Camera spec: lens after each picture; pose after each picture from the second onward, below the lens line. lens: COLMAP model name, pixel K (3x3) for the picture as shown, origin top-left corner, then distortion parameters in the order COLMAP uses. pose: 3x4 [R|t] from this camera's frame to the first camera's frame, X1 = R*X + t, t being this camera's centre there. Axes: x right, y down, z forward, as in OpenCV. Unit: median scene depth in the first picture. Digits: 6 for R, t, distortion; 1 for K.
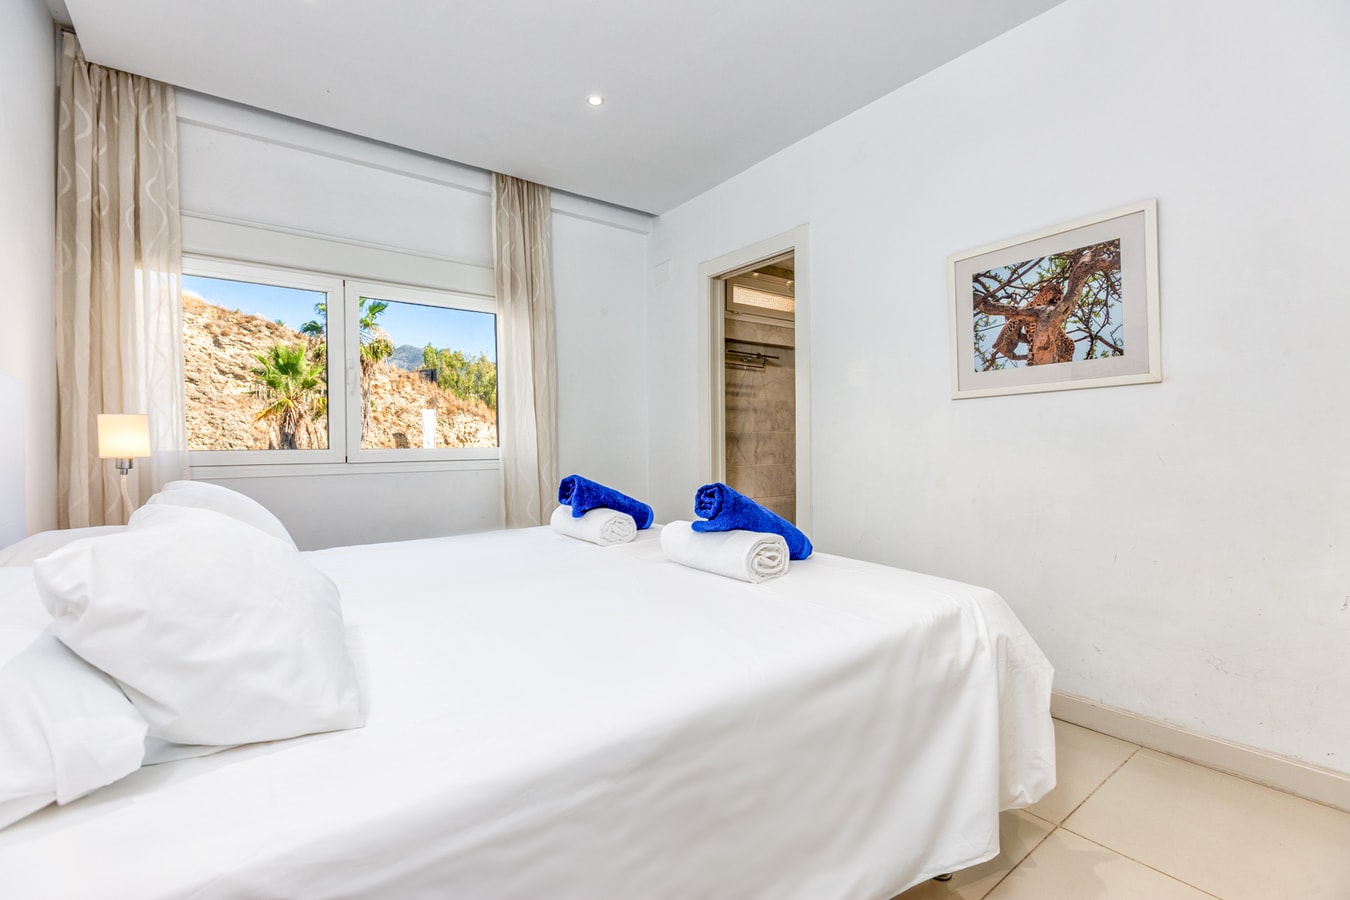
lens RADIAL K [[603.9, 0, 675.0], [0, 603.9, 450.0], [0, 0, 1]] dist [0.002289, 0.000315]
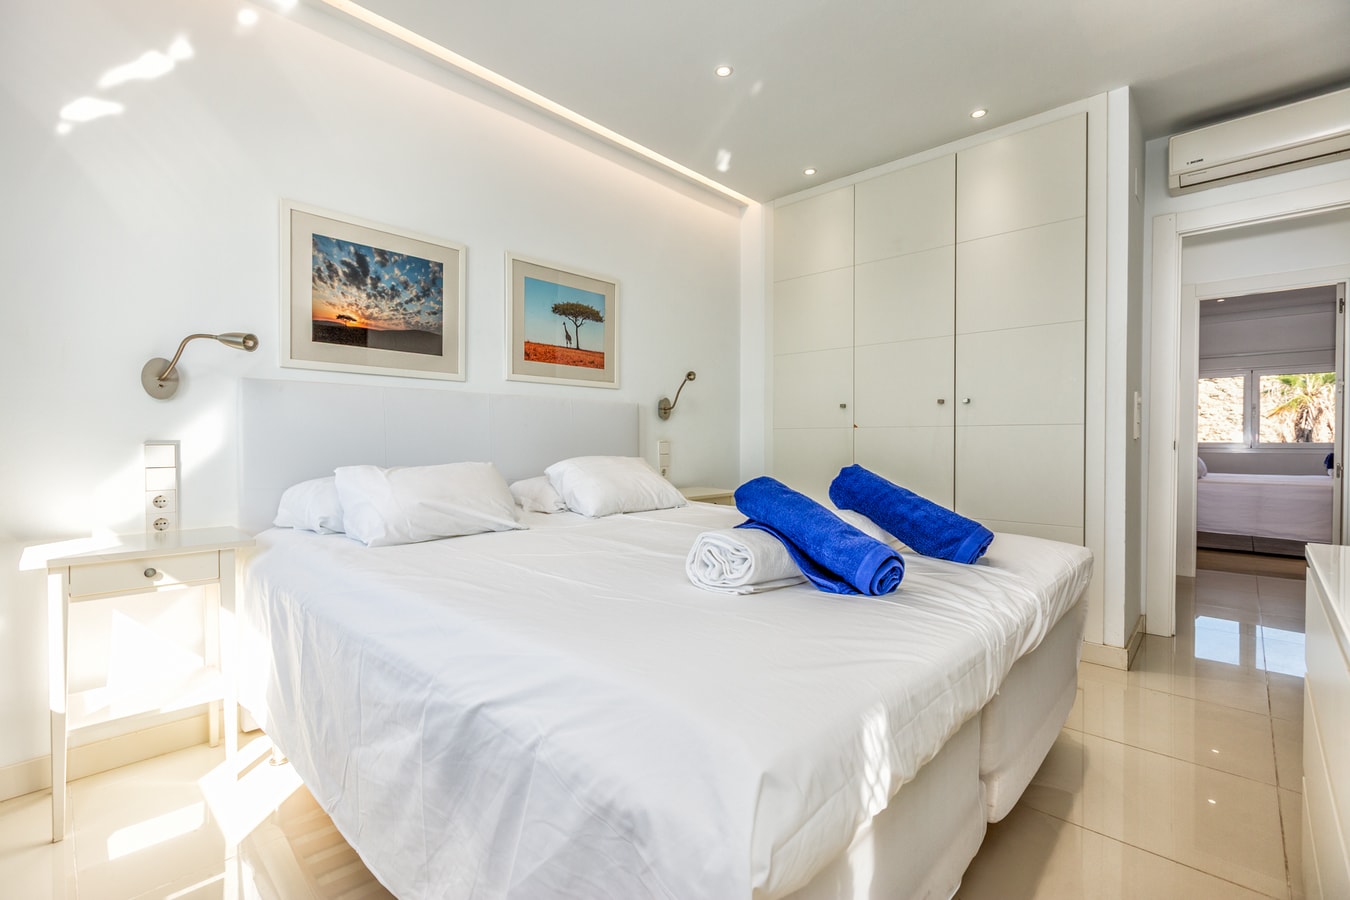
lens RADIAL K [[599.9, 0, 677.5], [0, 599.9, 446.1], [0, 0, 1]] dist [-0.000883, 0.000307]
pose [[0.167233, 0.018962, -0.985735, 1.188407], [-0.017933, 0.999708, 0.016188, 0.020995], [0.985754, 0.014970, 0.167524, -1.364195]]
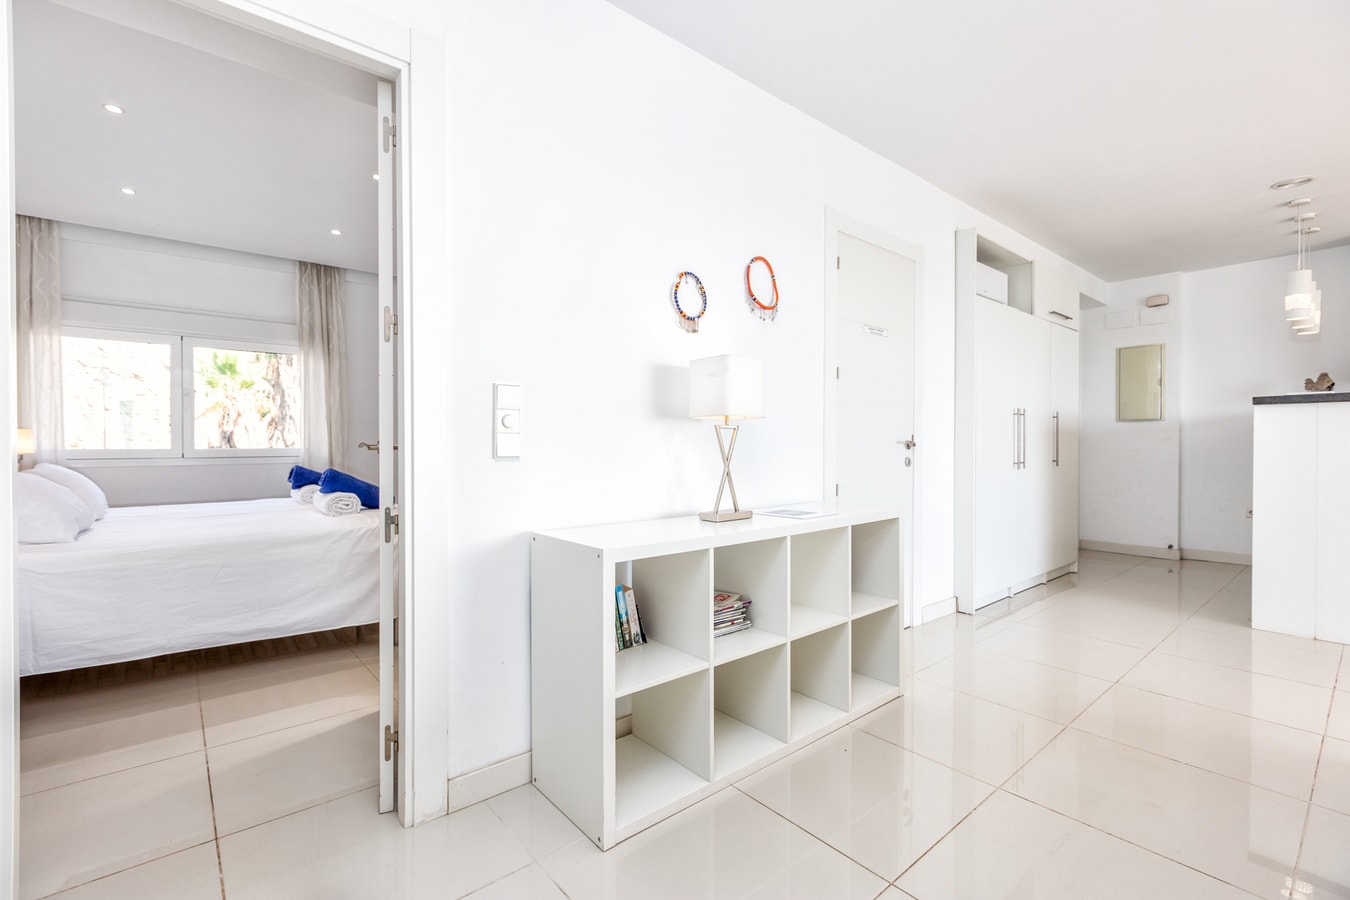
lens RADIAL K [[599.9, 0, 677.5], [0, 599.9, 446.1], [0, 0, 1]] dist [-0.000883, 0.000307]
pose [[0.998395, 0.009750, 0.055788, 0.530315], [-0.009299, 0.999922, -0.008344, -0.004744], [-0.055865, 0.007812, 0.998408, -0.488403]]
